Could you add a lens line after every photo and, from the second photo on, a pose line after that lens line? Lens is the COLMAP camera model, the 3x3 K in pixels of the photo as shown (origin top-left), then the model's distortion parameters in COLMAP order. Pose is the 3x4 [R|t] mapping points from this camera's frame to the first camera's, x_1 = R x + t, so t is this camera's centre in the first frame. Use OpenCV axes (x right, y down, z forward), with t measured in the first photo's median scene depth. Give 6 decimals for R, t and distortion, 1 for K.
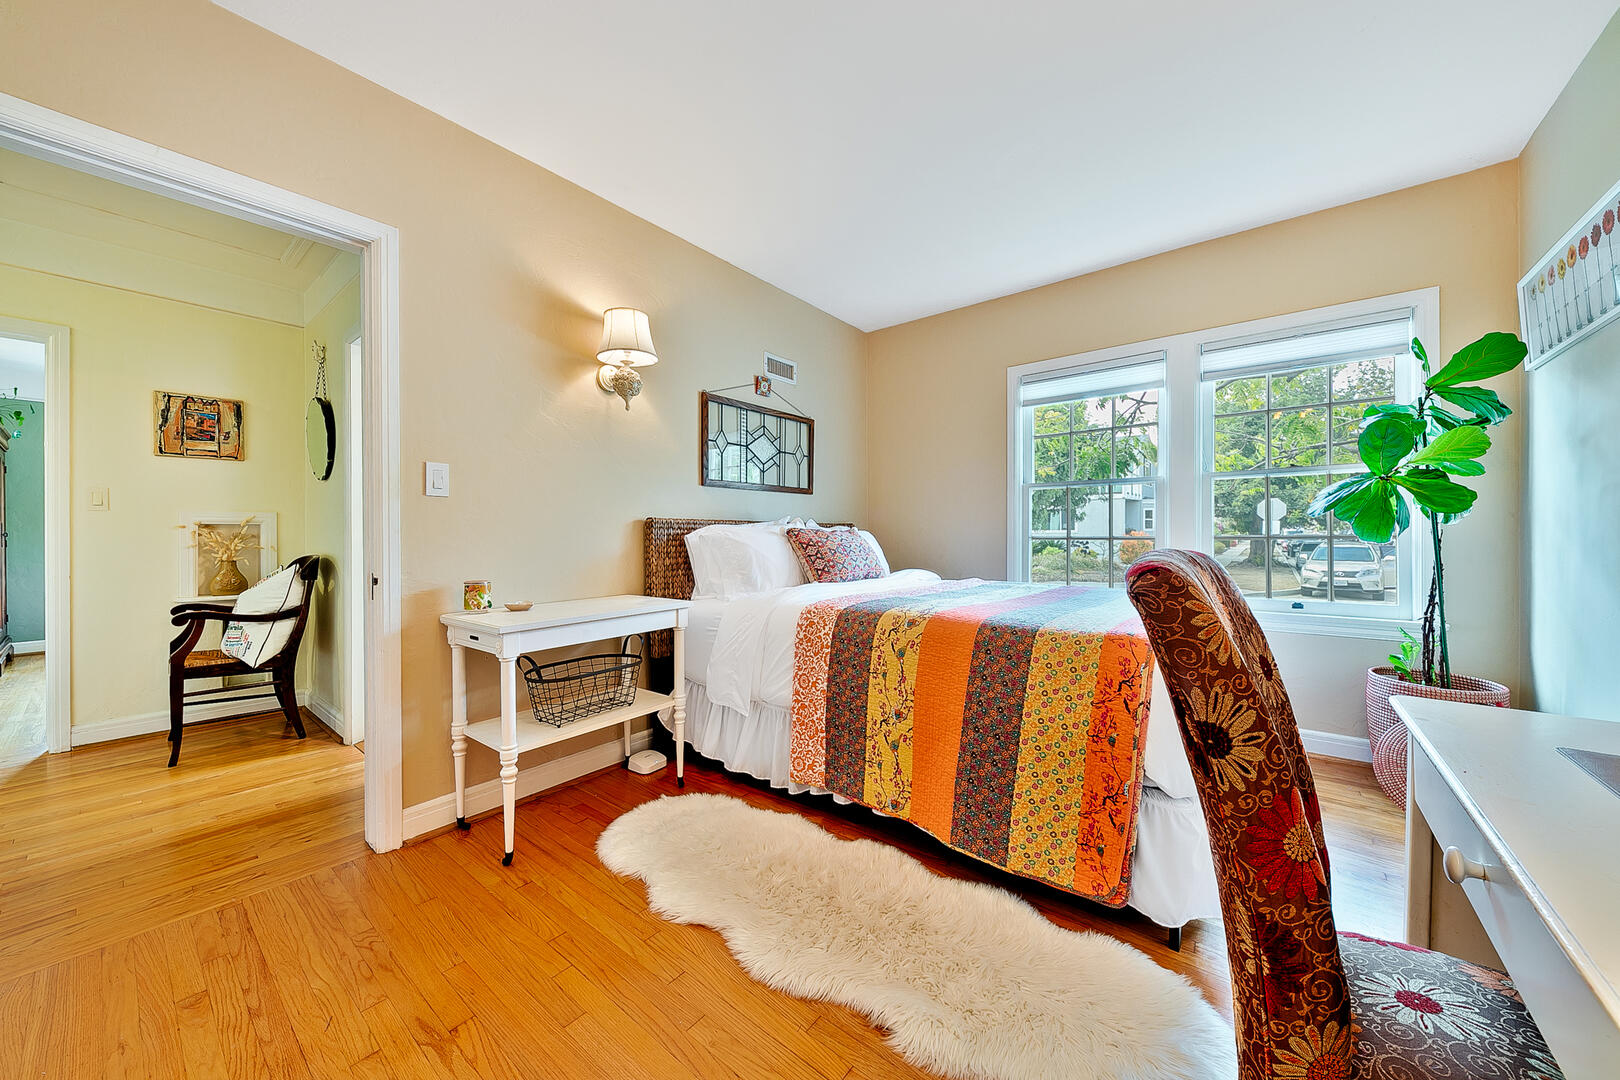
lens RADIAL K [[569.1, 0, 823.0], [0, 569.1, 534.2], [0, 0, 1]] dist [-0.000403, -0.000040]
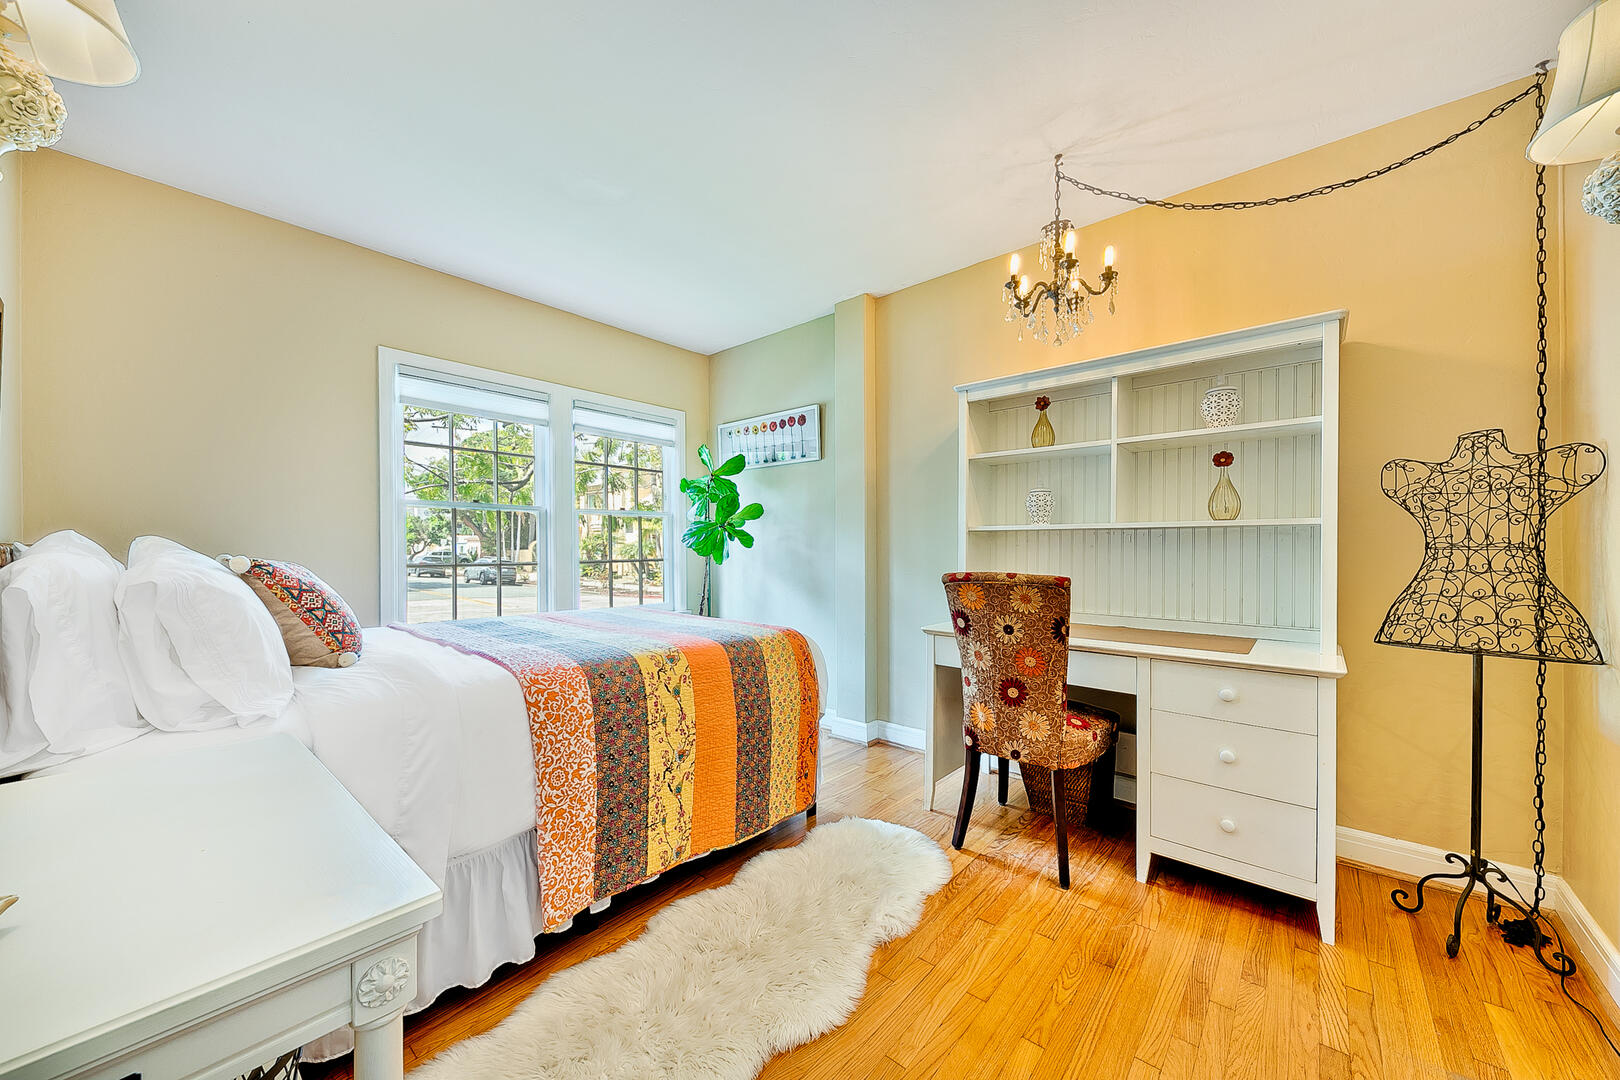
lens RADIAL K [[581.5, 0, 806.4], [0, 581.5, 549.4], [0, 0, 1]] dist [0.021661, 0.000034]
pose [[0.056431, 0.002335, 0.998404, -0.817994], [0.001188, 0.999996, -0.002406, -0.027264], [-0.998406, 0.001322, 0.056428, 0.710943]]
